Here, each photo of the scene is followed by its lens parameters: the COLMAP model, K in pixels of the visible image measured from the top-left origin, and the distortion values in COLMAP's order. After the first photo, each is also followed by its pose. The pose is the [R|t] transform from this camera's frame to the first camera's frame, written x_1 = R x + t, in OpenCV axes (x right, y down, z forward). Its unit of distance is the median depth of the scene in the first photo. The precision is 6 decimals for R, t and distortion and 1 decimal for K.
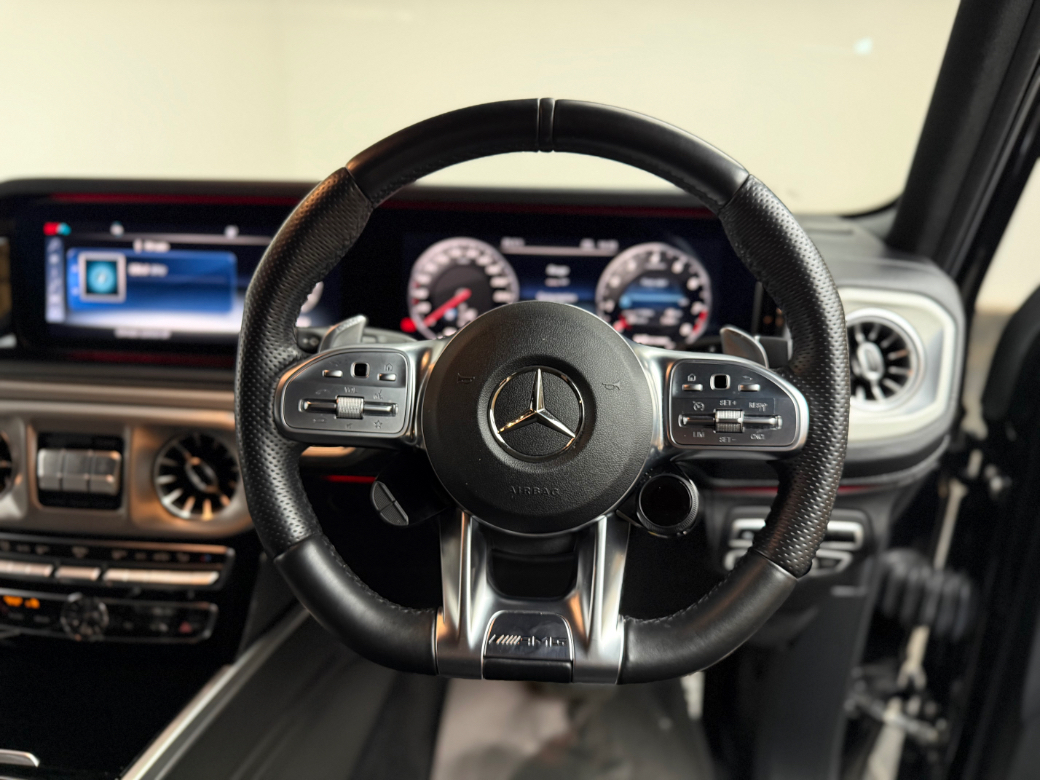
lens RADIAL K [[719.2, 0, 522.9], [0, 719.2, 392.7], [0, 0, 1]] dist [0.010324, -0.011442]
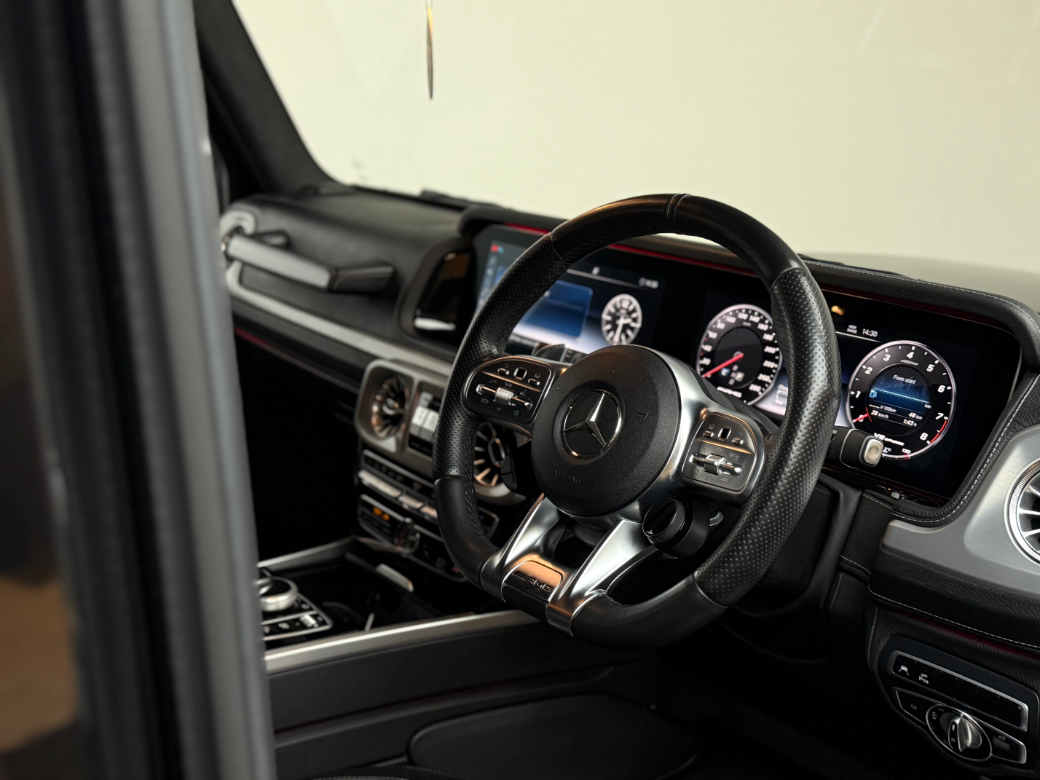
lens RADIAL K [[1169.9, 0, 517.5], [0, 1169.9, 384.7], [0, 0, 1]] dist [0.153912, 0.000000]
pose [[0.691929, 0.198293, -0.694200, 0.896847], [-0.280489, 0.959842, -0.005399, 0.001172], [0.665252, 0.198451, 0.719762, -0.428019]]
